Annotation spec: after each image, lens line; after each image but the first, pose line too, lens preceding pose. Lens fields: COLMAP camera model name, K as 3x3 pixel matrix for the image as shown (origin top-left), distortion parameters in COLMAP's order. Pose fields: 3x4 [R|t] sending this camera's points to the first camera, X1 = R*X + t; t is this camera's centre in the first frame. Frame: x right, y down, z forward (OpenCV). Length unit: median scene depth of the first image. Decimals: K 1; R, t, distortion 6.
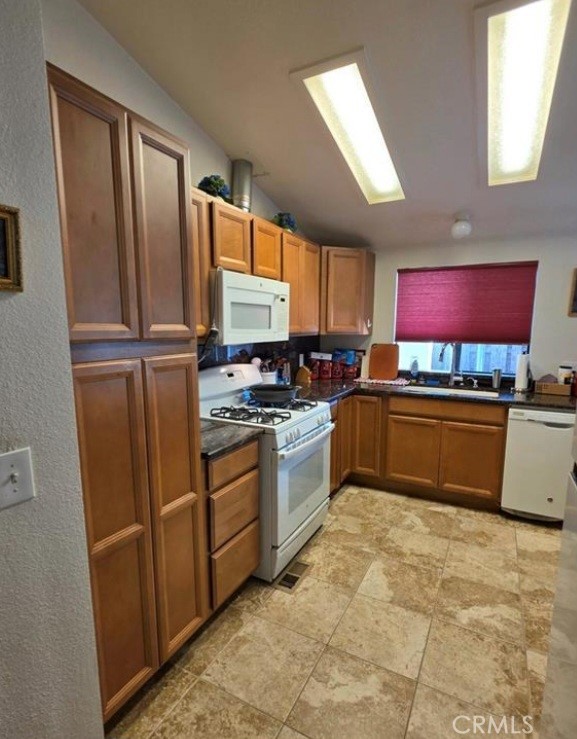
lens RADIAL K [[381.2, 0, 294.2], [0, 381.2, 380.5], [0, 0, 1]] dist [-0.002734, 0.000305]
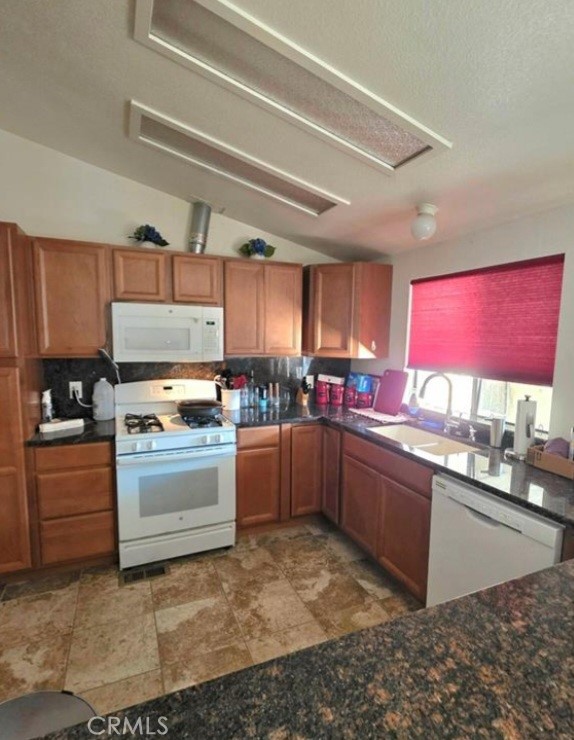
lens RADIAL K [[381.7, 0, 287.9], [0, 381.7, 372.5], [0, 0, 1]] dist [-0.002734, 0.000305]
pose [[0.786744, 0.067821, -0.613542, 0.756085], [-0.102101, 0.994553, -0.020986, -0.067362], [0.608777, 0.079154, 0.789383, 0.271499]]
